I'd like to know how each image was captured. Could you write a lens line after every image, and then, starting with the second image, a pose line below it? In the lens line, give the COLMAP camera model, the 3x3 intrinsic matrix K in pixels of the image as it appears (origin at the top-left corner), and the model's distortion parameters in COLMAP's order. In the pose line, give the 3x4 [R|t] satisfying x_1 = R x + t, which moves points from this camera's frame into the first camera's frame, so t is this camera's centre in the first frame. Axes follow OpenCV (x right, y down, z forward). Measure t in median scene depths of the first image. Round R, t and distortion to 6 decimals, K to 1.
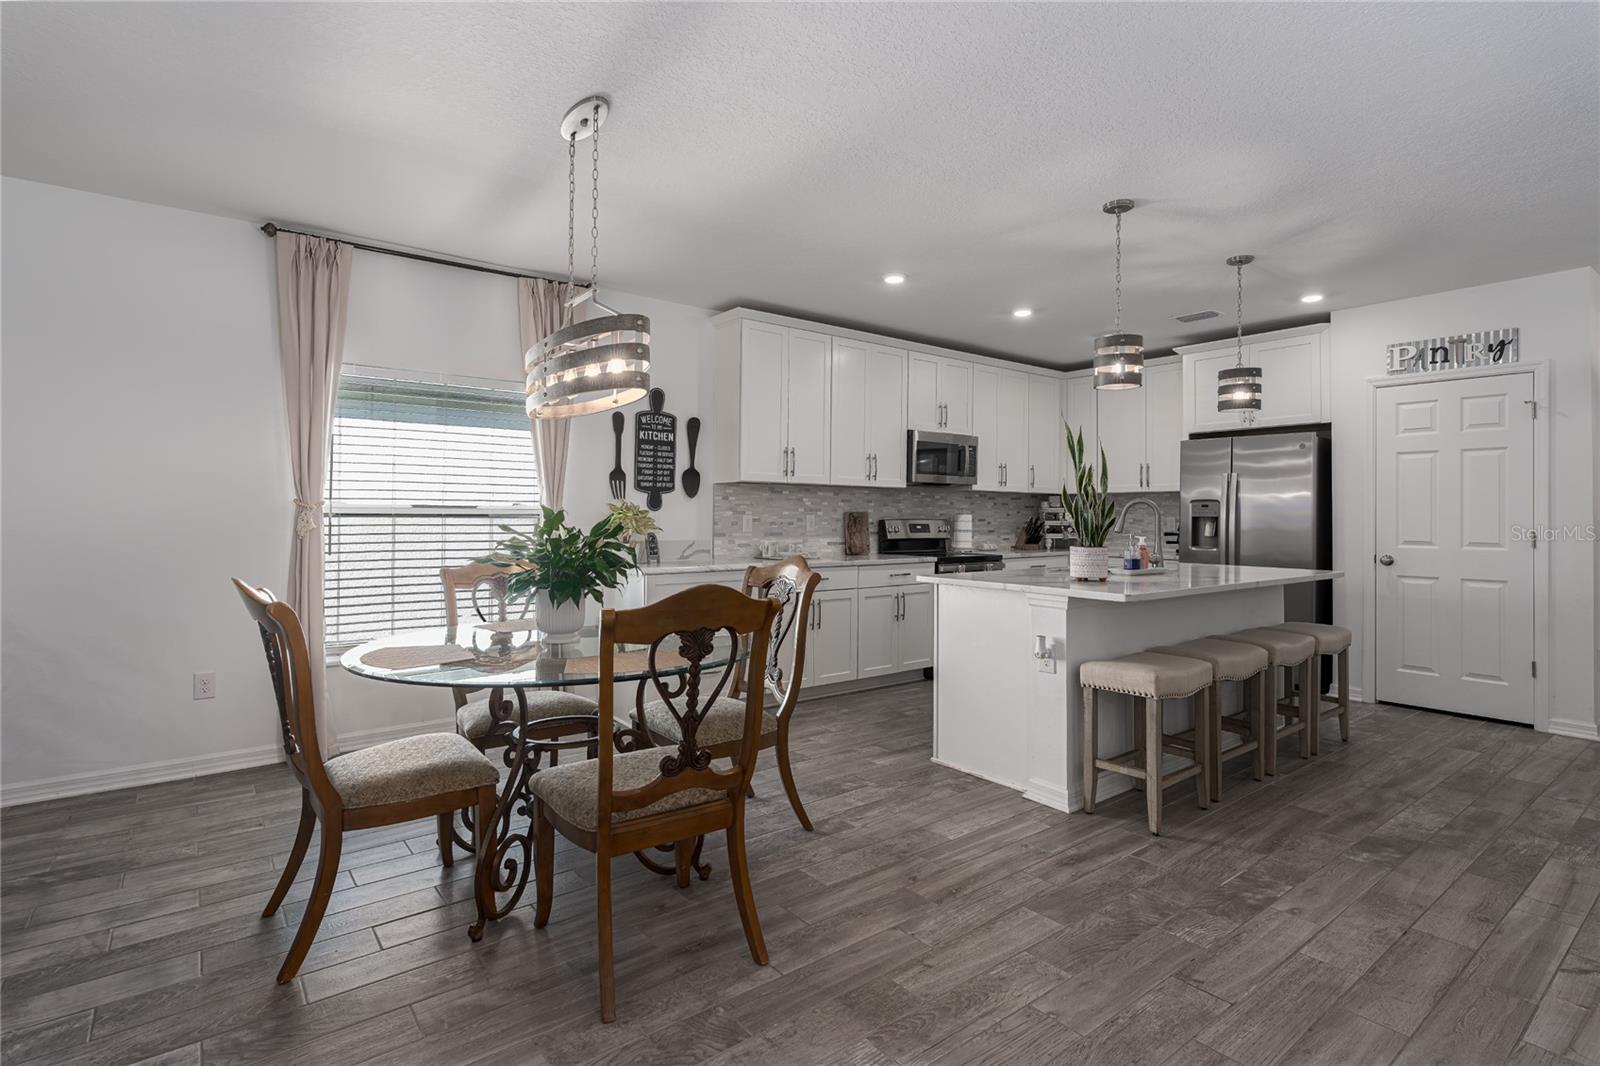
lens RADIAL K [[789.9, 0, 801.9], [0, 789.9, 510.4], [0, 0, 1]] dist [-0.002872, 0.001067]
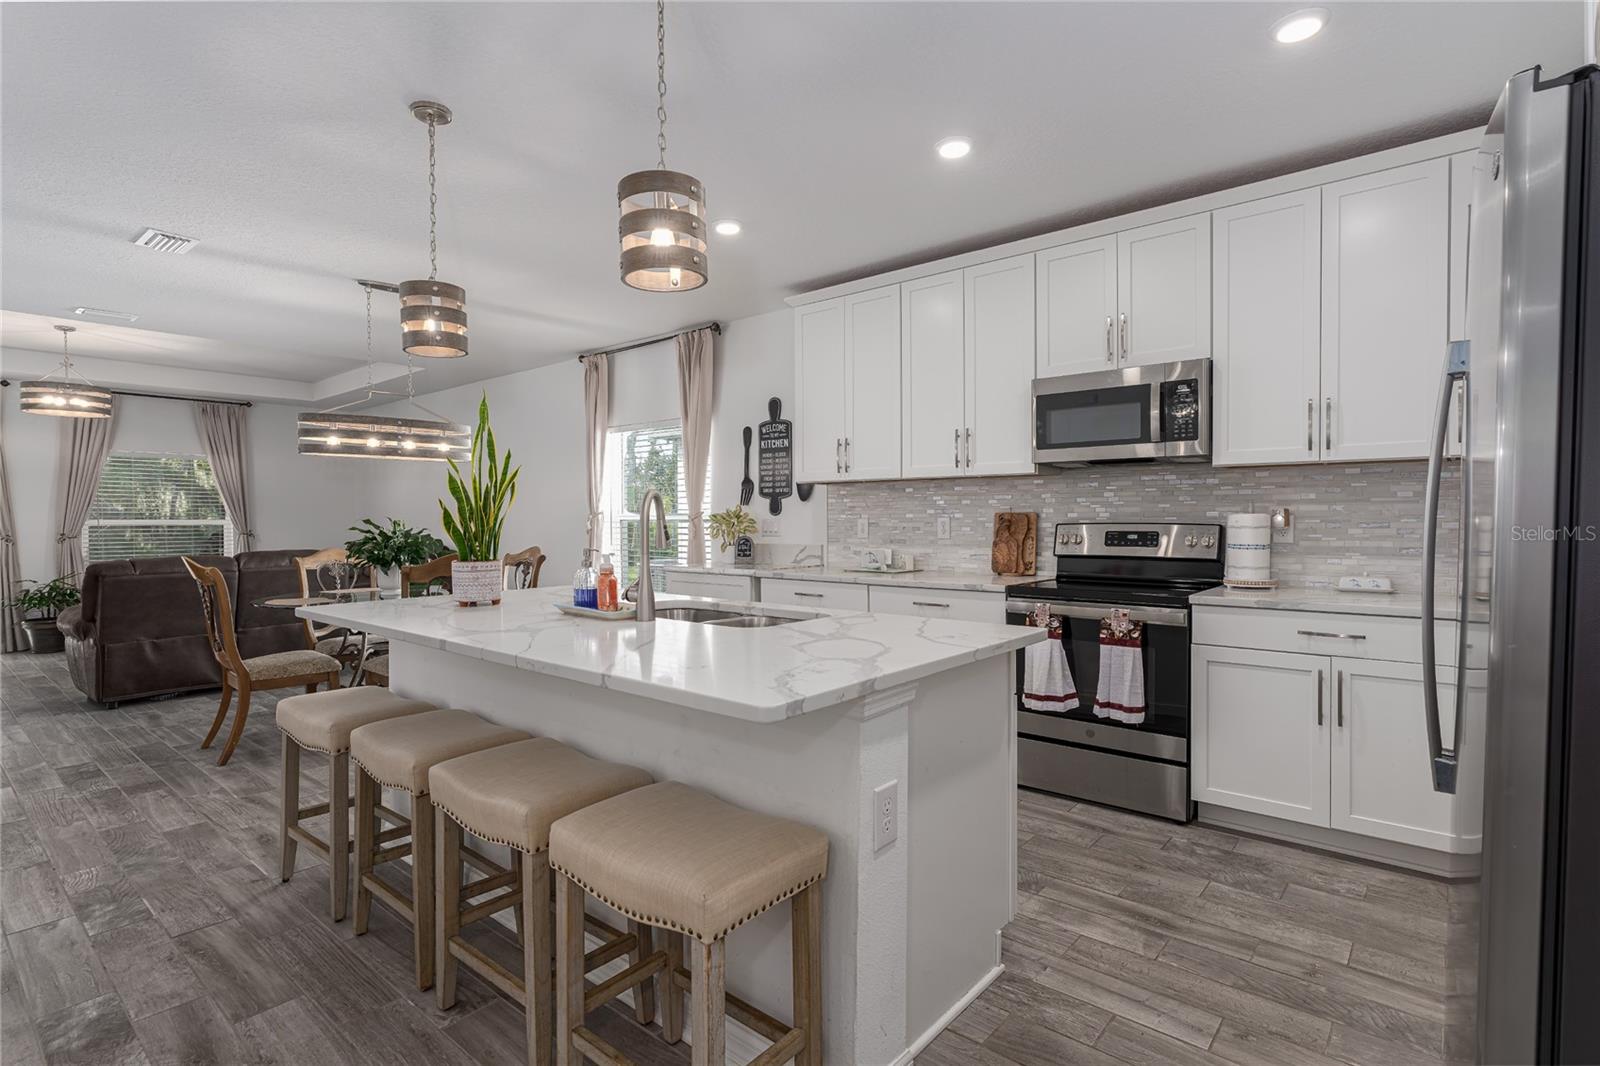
lens RADIAL K [[781.3, 0, 798.1], [0, 781.3, 531.2], [0, 0, 1]] dist [-0.005294, 0.001752]
pose [[0.201845, 0.010518, -0.979361, 0.936655], [0.012771, 0.999829, 0.013370, 0.009163], [0.979334, -0.015206, 0.201677, 0.919772]]
